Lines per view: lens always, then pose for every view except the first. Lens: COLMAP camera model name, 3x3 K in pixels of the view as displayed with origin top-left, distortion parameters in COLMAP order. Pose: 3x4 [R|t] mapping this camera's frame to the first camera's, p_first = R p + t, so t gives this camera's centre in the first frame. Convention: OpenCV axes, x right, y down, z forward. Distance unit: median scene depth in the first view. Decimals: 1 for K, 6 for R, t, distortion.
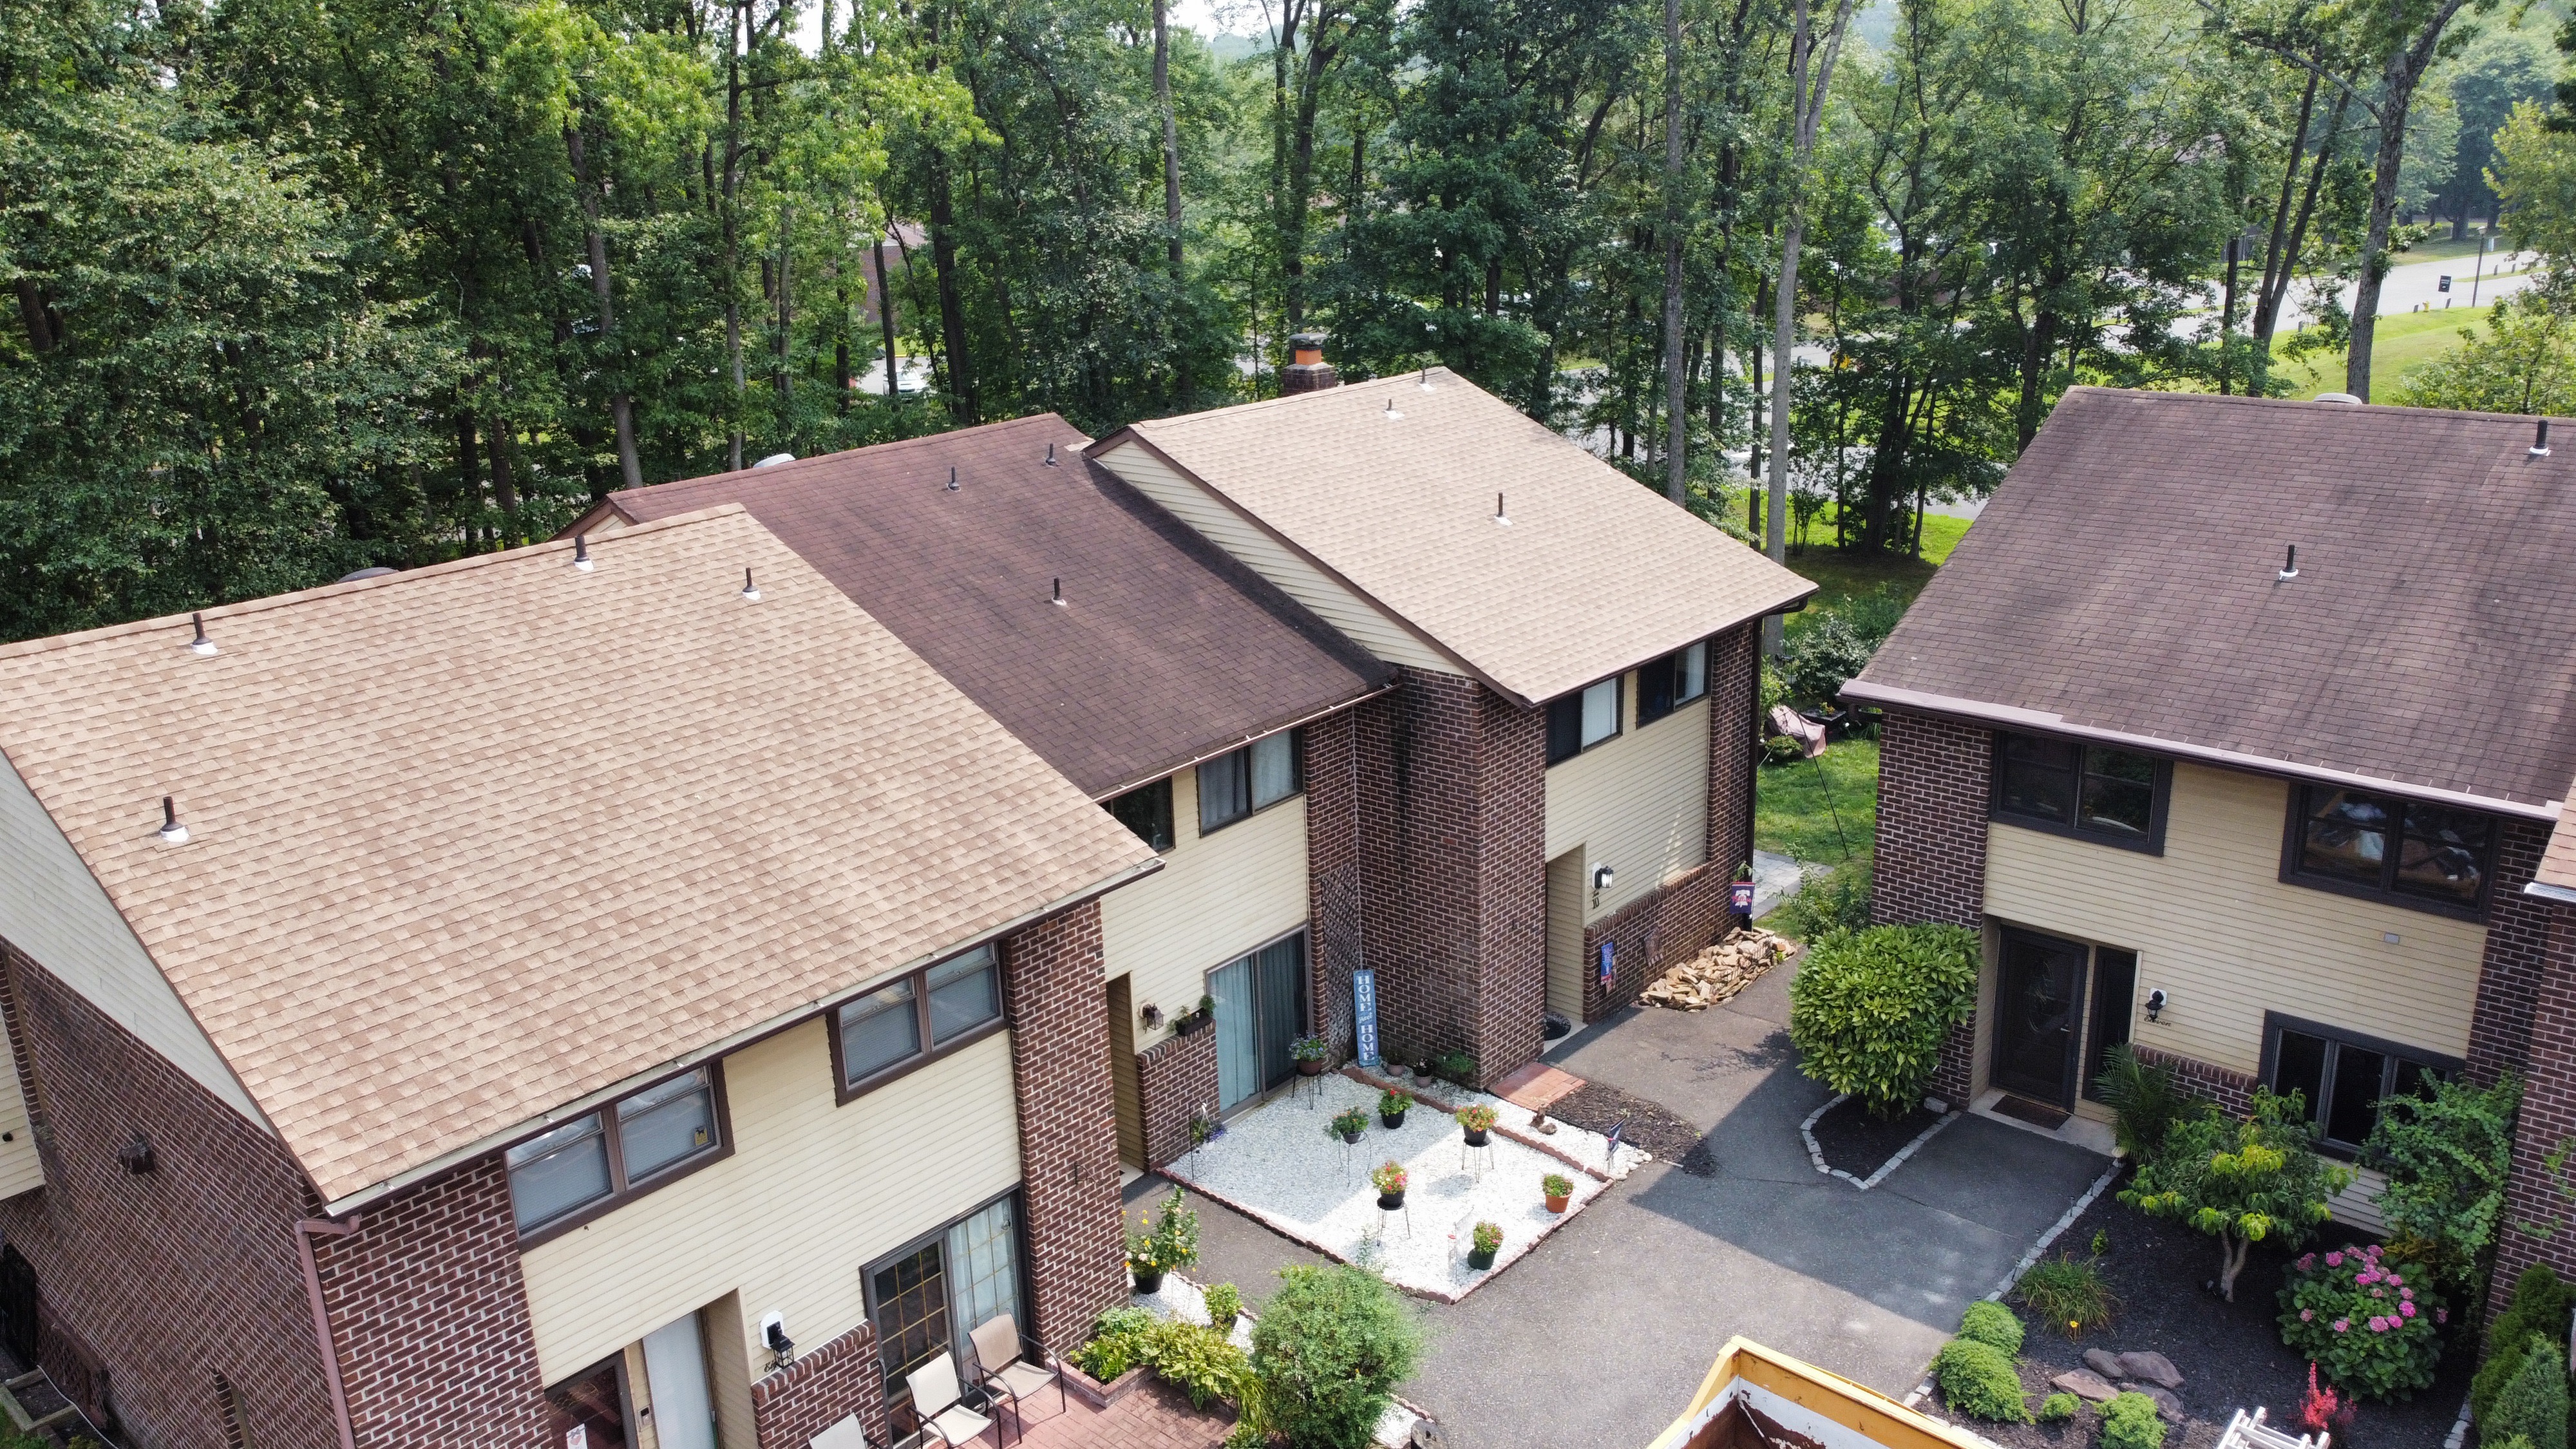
lens RADIAL K [[1955.6, 0, 1271.3], [0, 1955.6, 713.3], [0, 0, 1]] dist [0.009104, -0.001702]
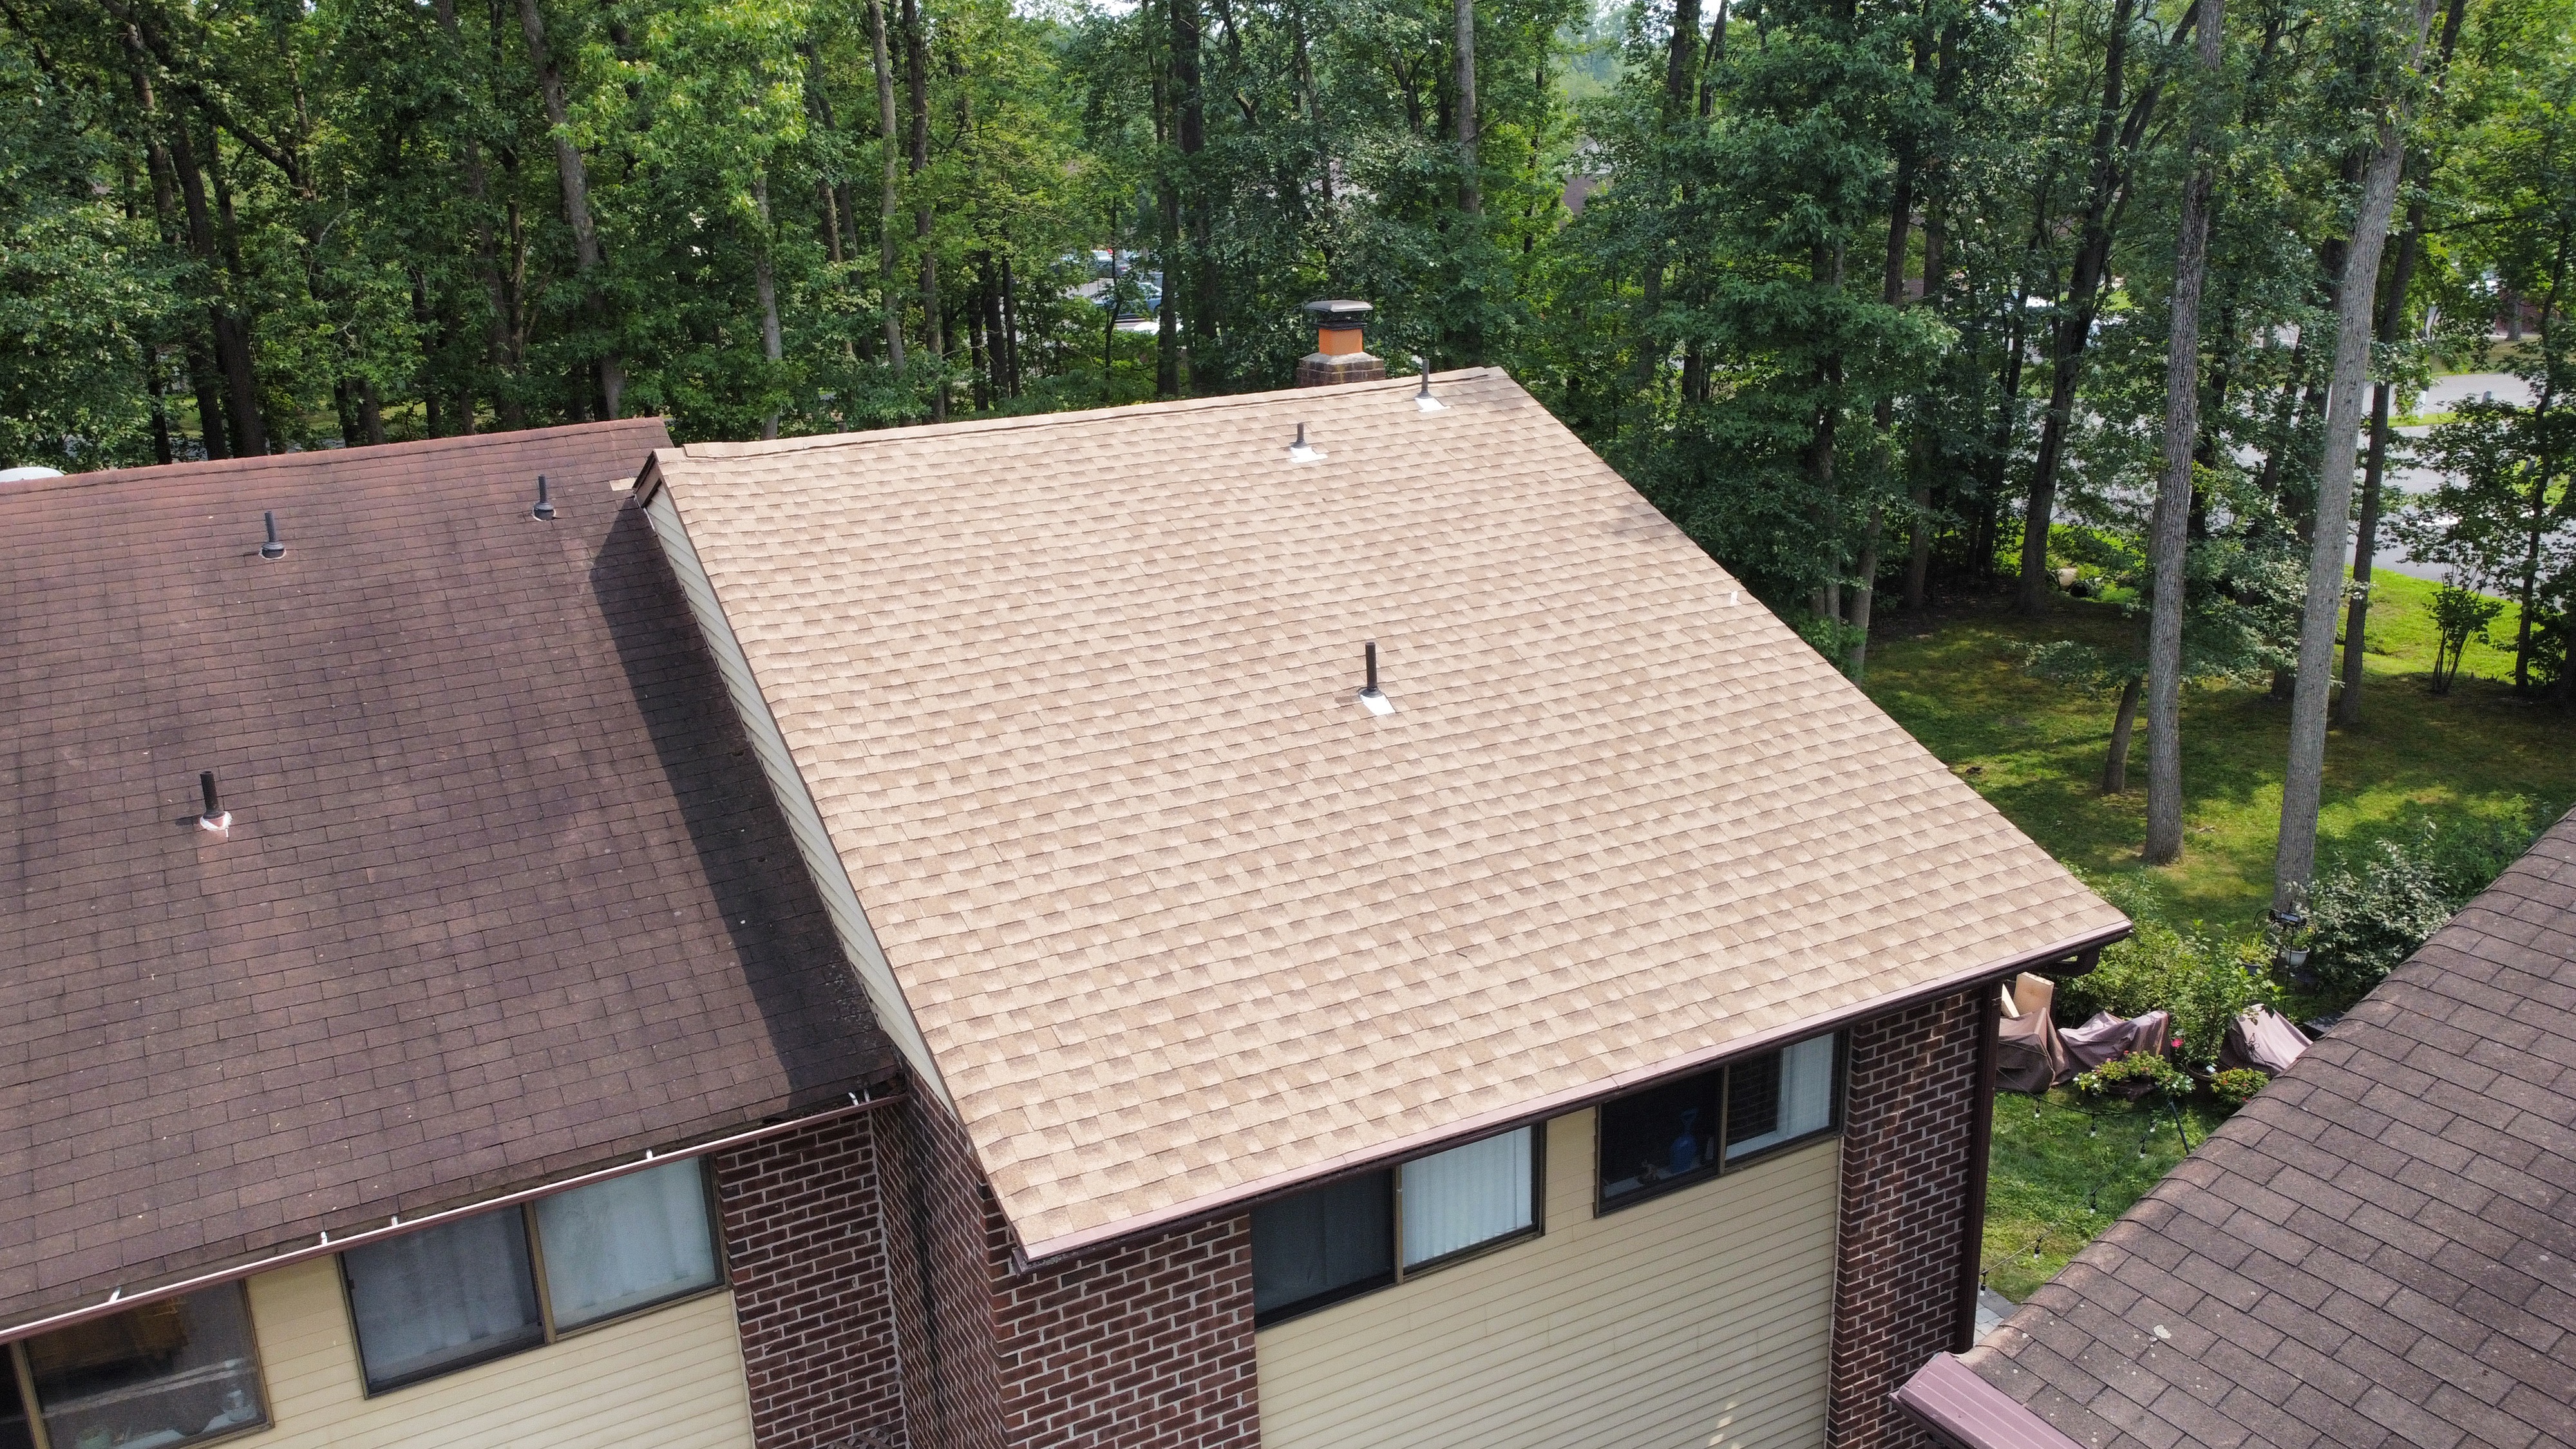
lens RADIAL K [[1955.6, 0, 1282.8], [0, 1955.6, 721.1], [0, 0, 1]] dist [0.009104, -0.001702]
pose [[0.942931, 0.103325, -0.316553, 0.289338], [-0.100980, 0.994603, 0.023850, -0.122496], [0.317308, 0.009476, 0.948275, 0.663854]]
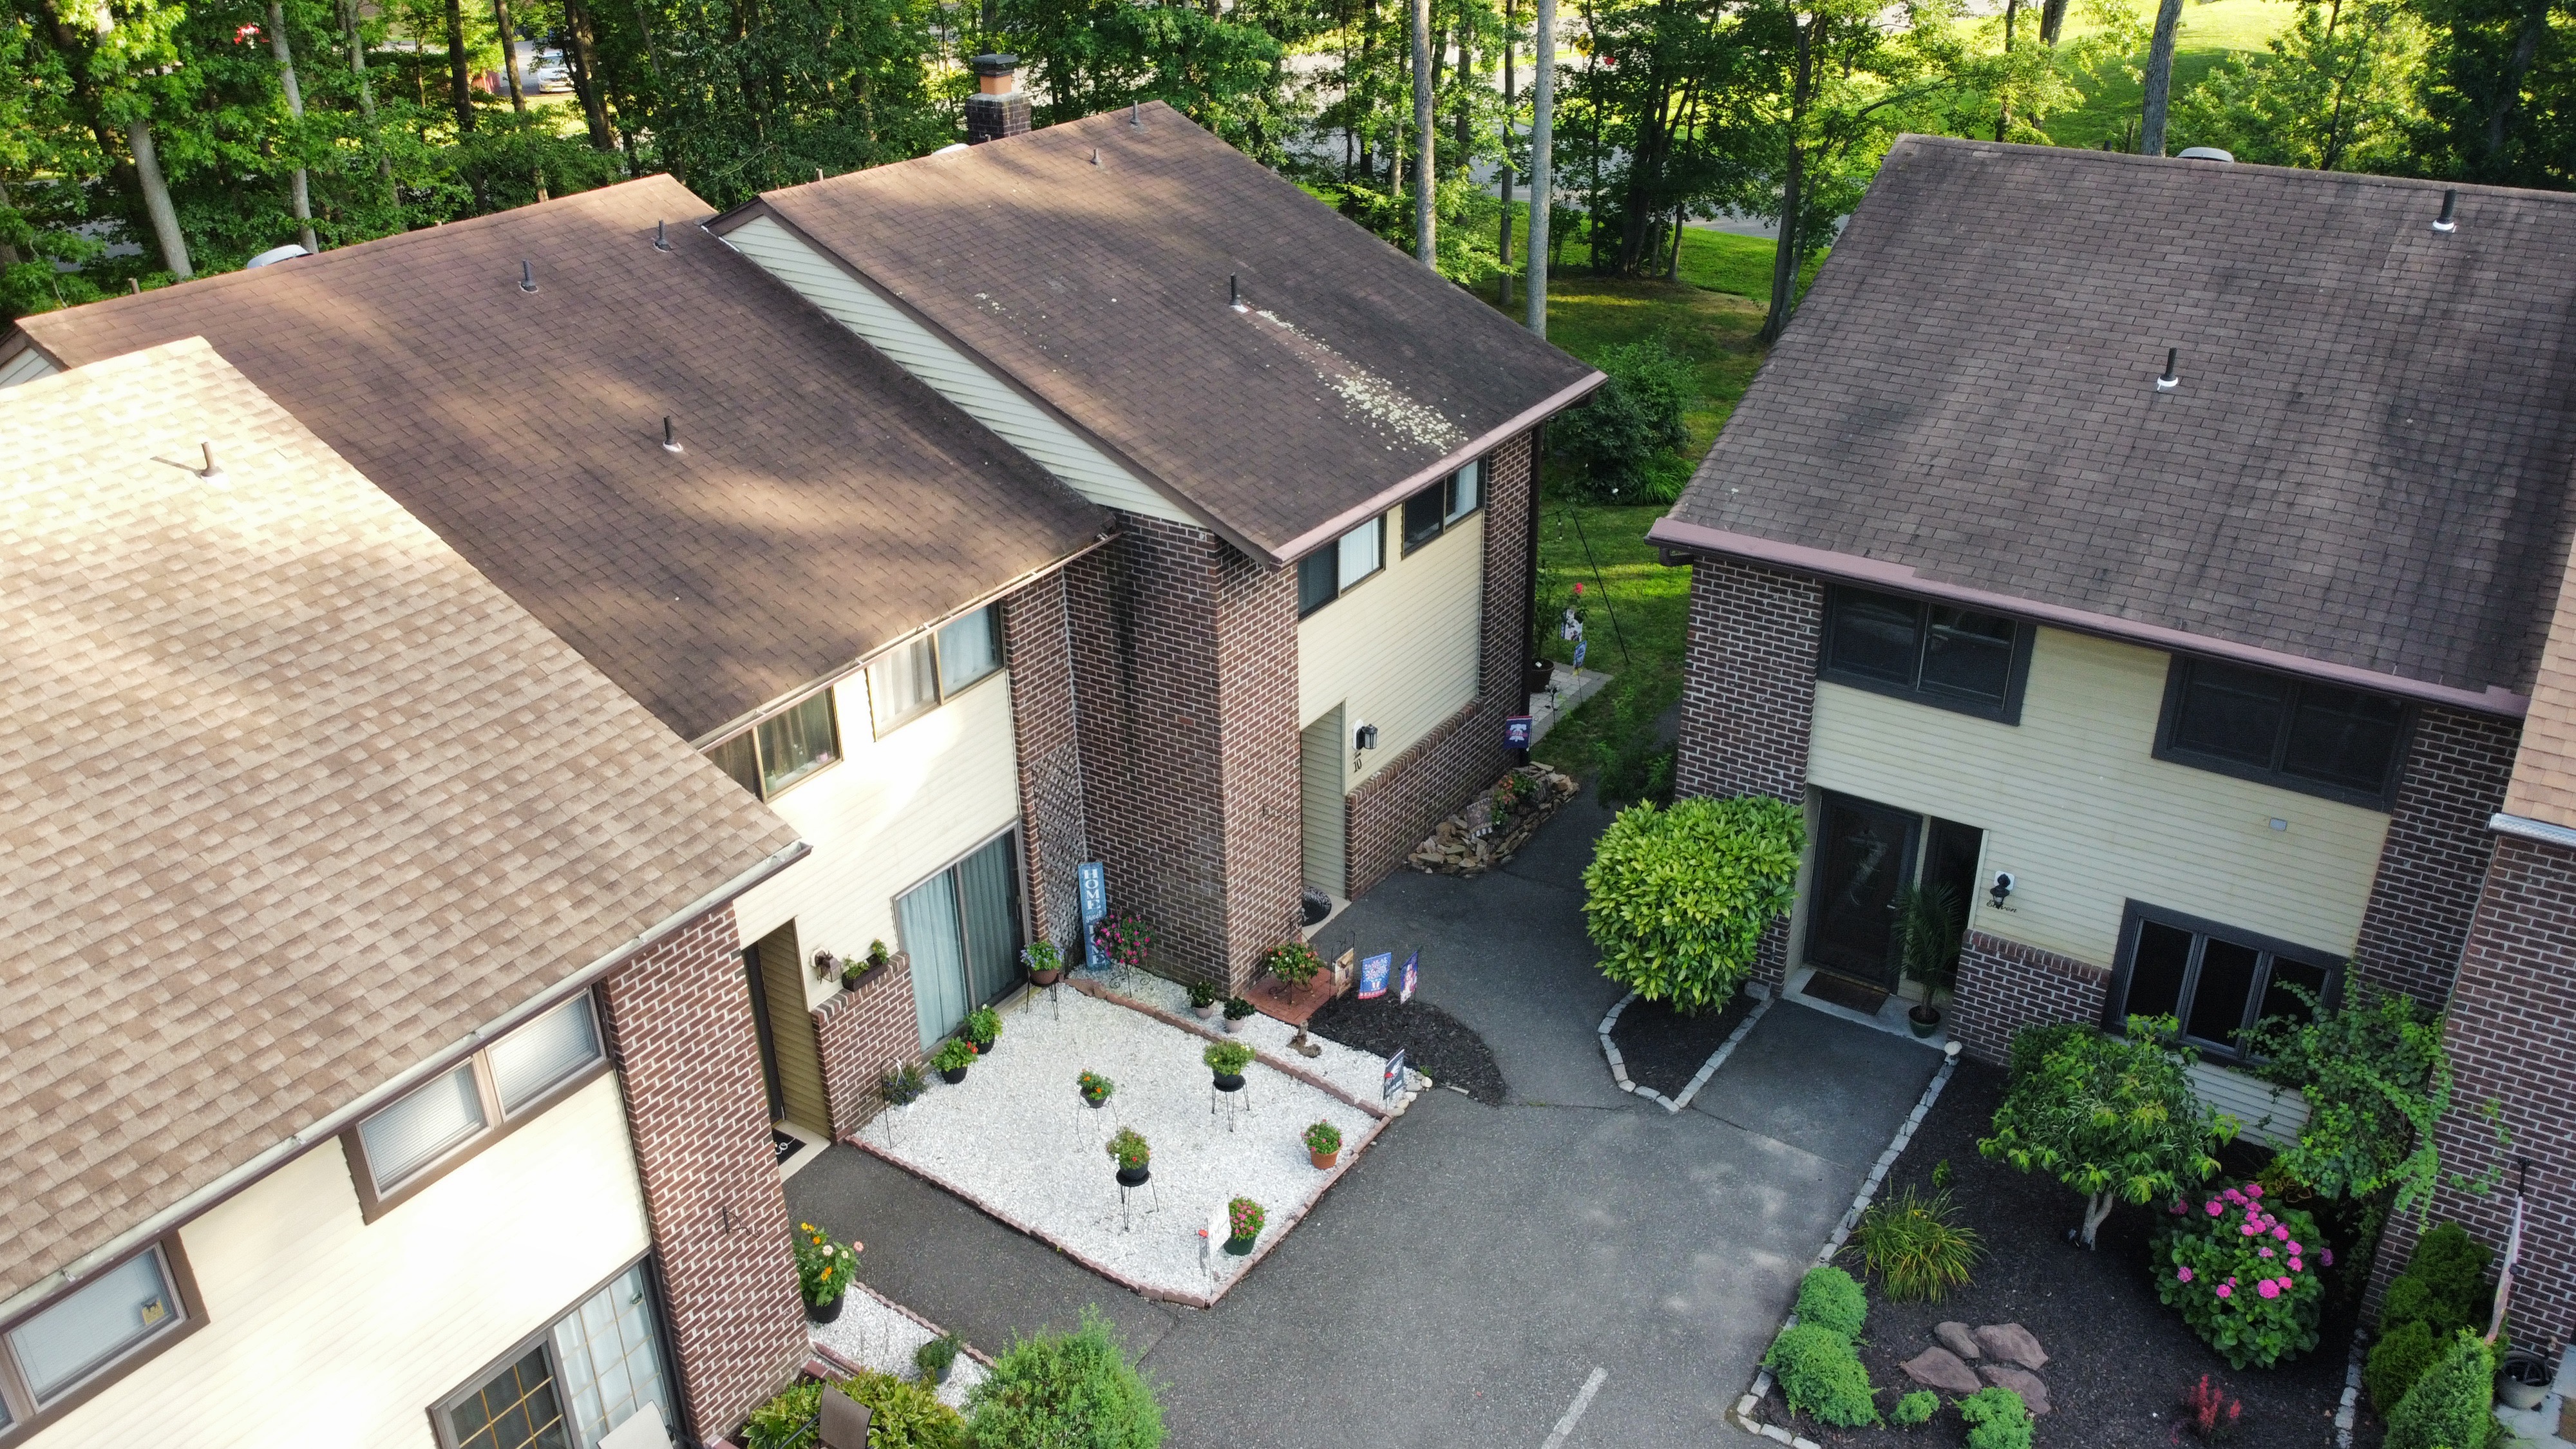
lens RADIAL K [[1955.6, 0, 1273.8], [0, 1955.6, 713.6], [0, 0, 1]] dist [0.009104, -0.001702]
pose [[0.990168, -0.046588, 0.131899, 0.020556], [0.024954, 0.986614, 0.161151, -0.074820], [-0.137641, -0.156275, 0.978076, 0.203025]]
